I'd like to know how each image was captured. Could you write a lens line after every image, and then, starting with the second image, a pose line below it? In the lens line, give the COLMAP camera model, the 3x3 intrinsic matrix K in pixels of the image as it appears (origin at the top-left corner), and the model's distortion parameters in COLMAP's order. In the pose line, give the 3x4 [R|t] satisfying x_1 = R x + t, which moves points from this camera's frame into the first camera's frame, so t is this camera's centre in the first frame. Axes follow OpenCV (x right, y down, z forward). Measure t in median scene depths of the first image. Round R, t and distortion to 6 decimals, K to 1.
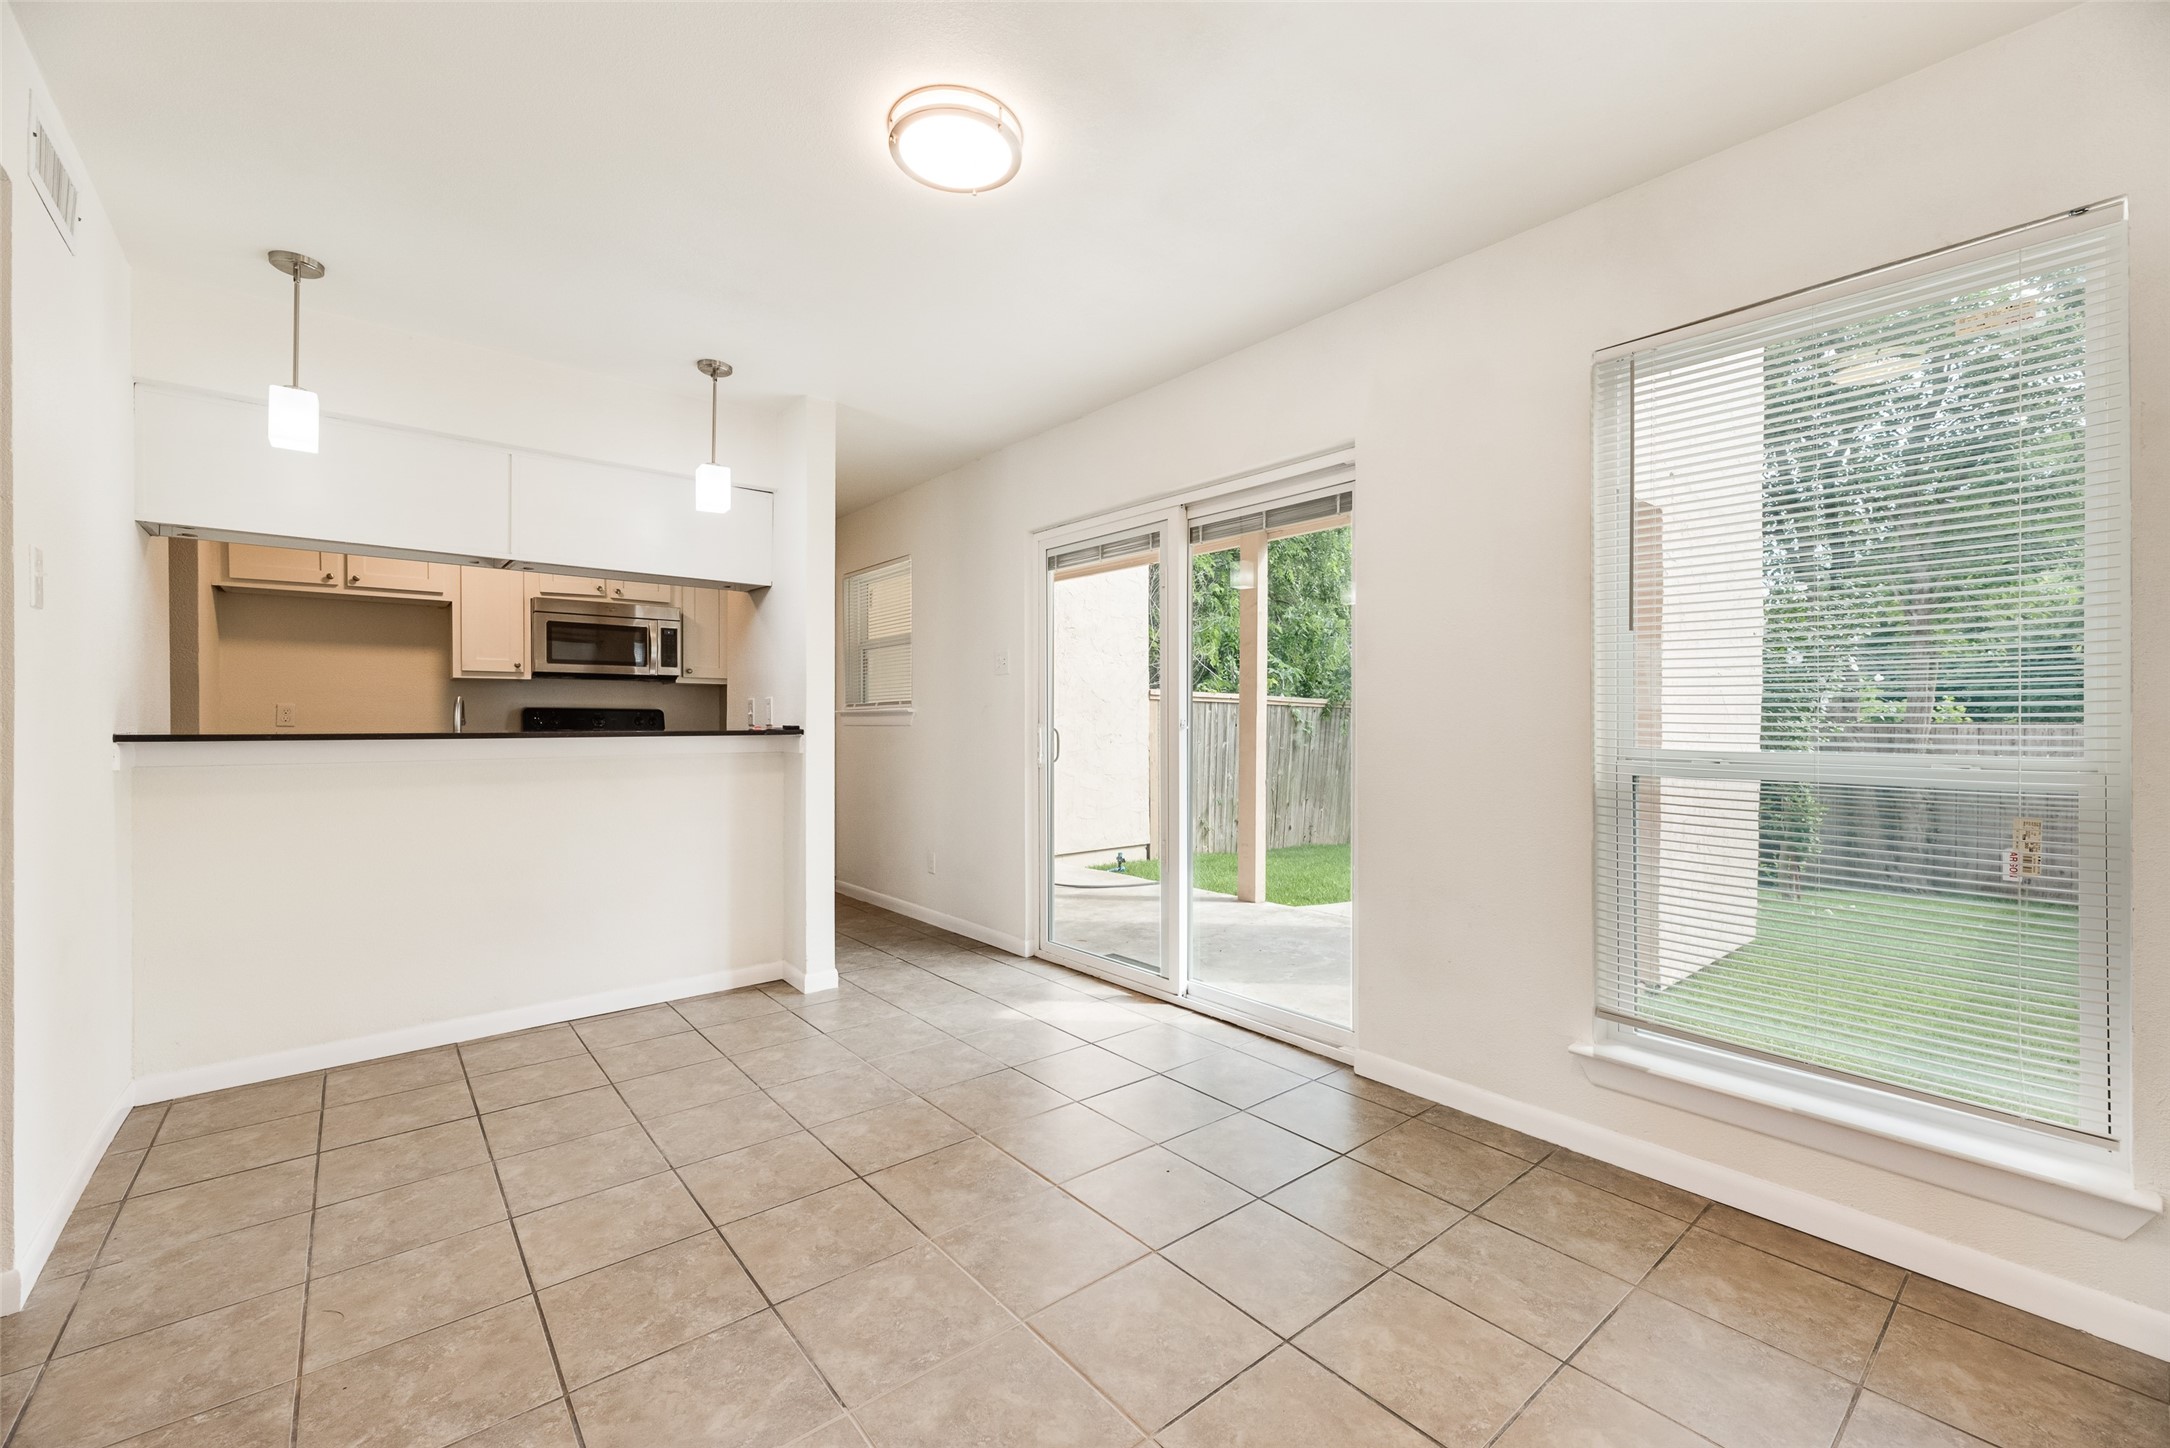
lens RADIAL K [[881.0, 0, 1085.0], [0, 881.0, 724.0], [0, 0, 1]] dist [0.001557, 0.000494]
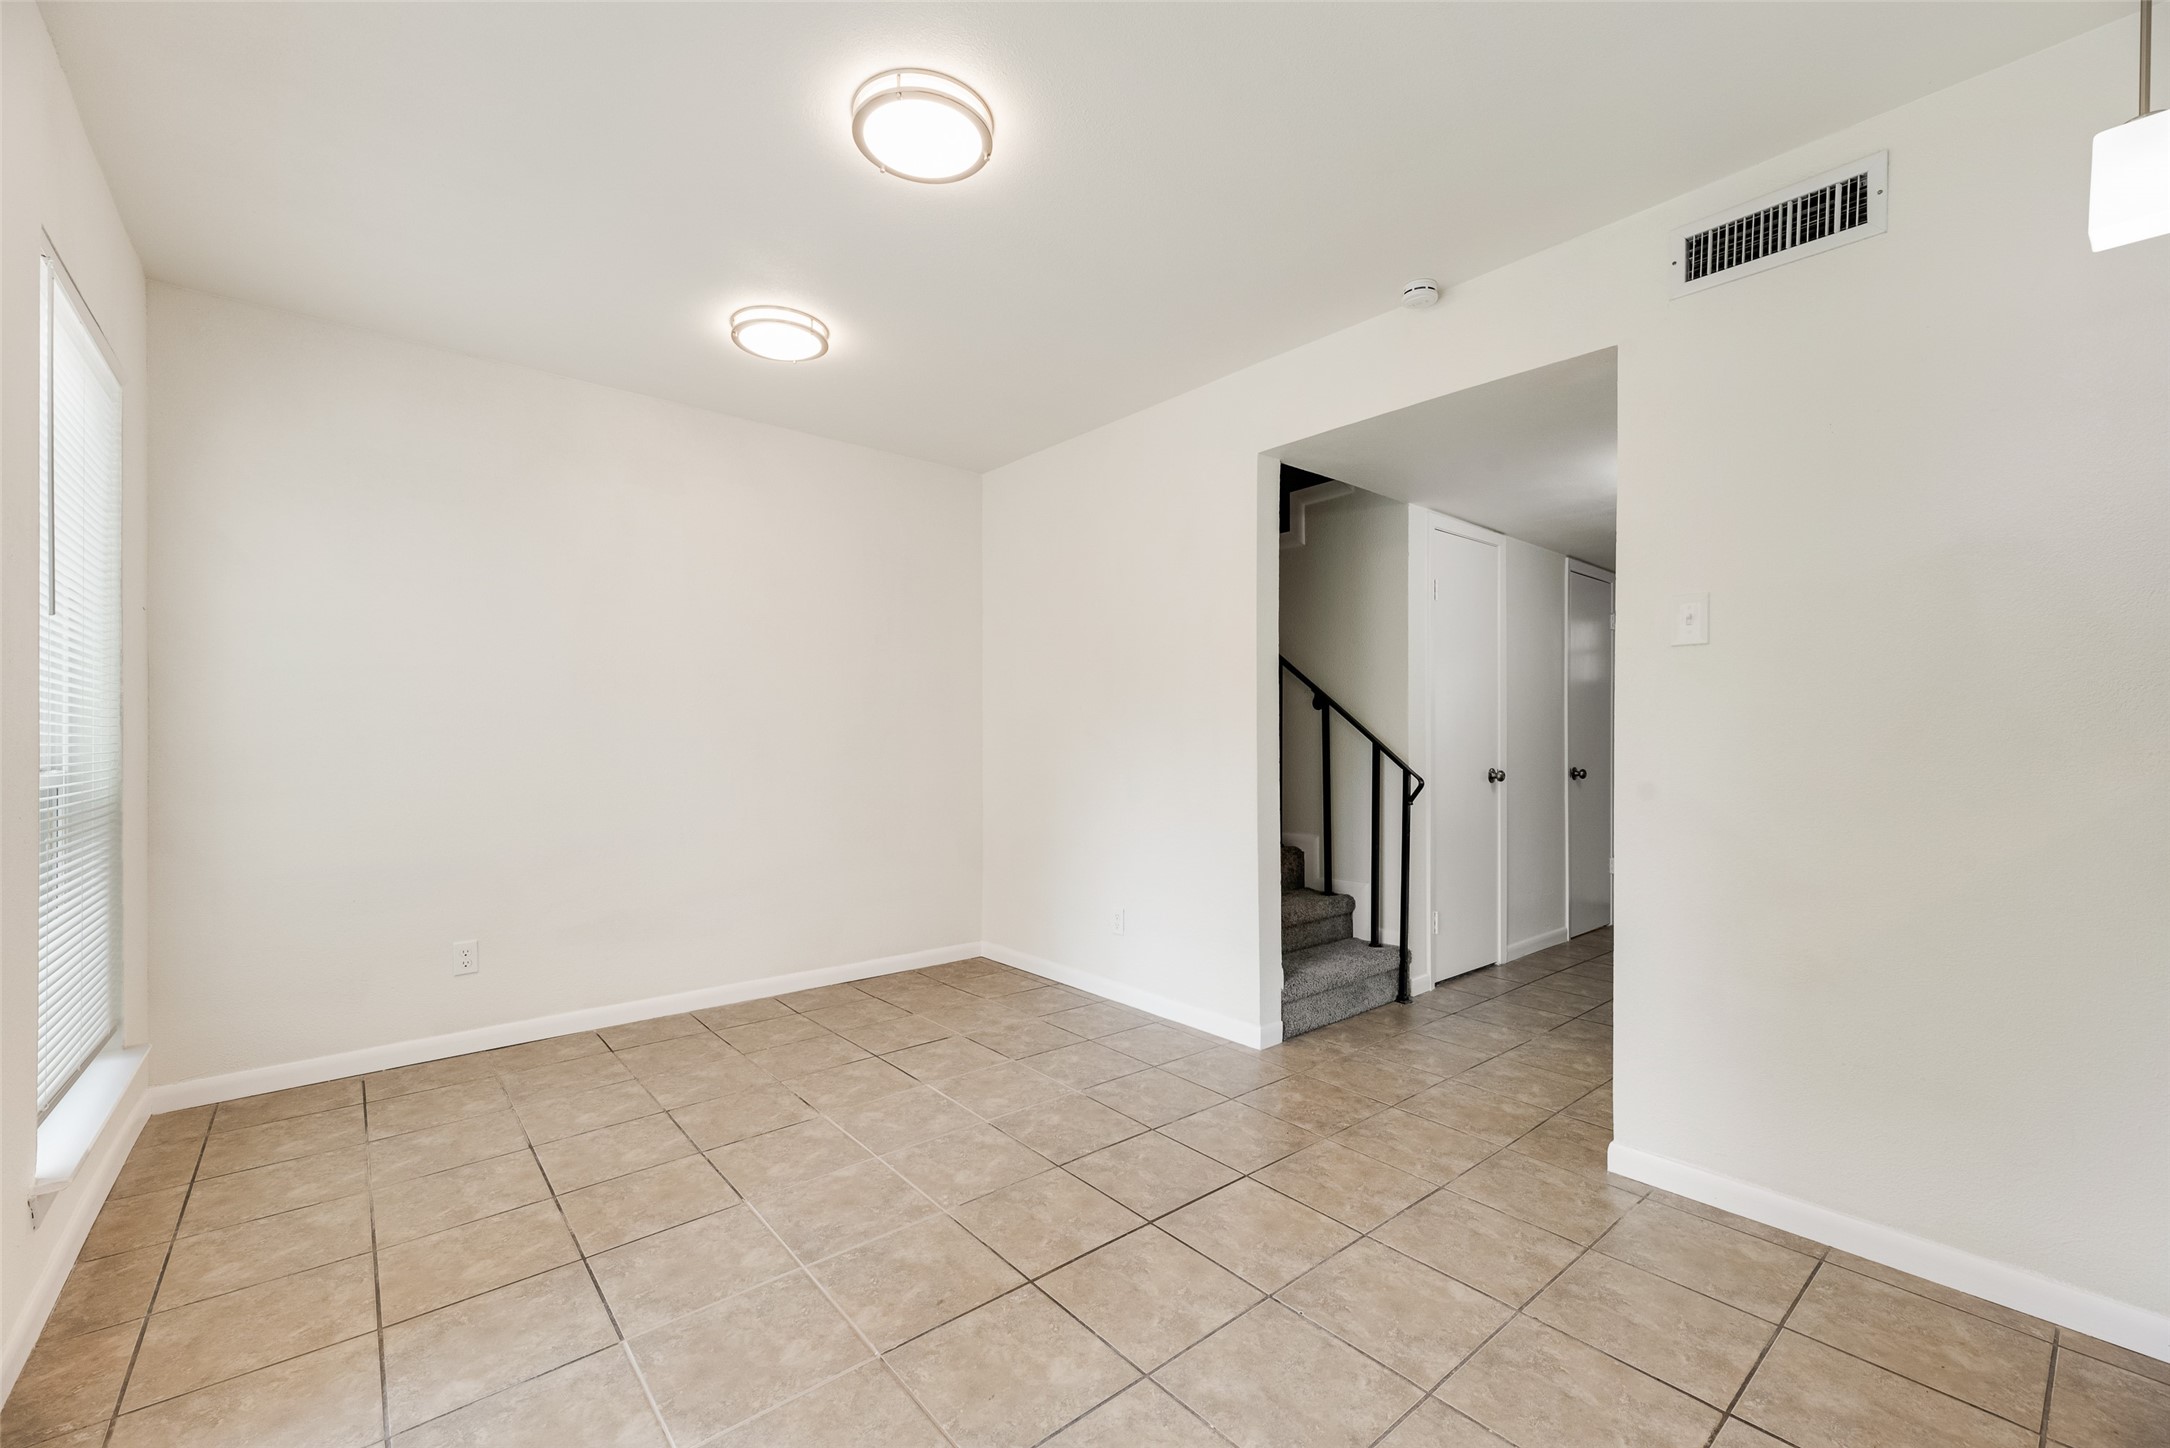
lens RADIAL K [[881.0, 0, 1085.0], [0, 881.0, 724.0], [0, 0, 1]] dist [0.001557, 0.000494]
pose [[-0.999936, -0.004522, -0.010323, -0.327566], [-0.004429, 0.999950, -0.008985, -0.008474], [0.010363, -0.008938, -0.999906, 2.043321]]
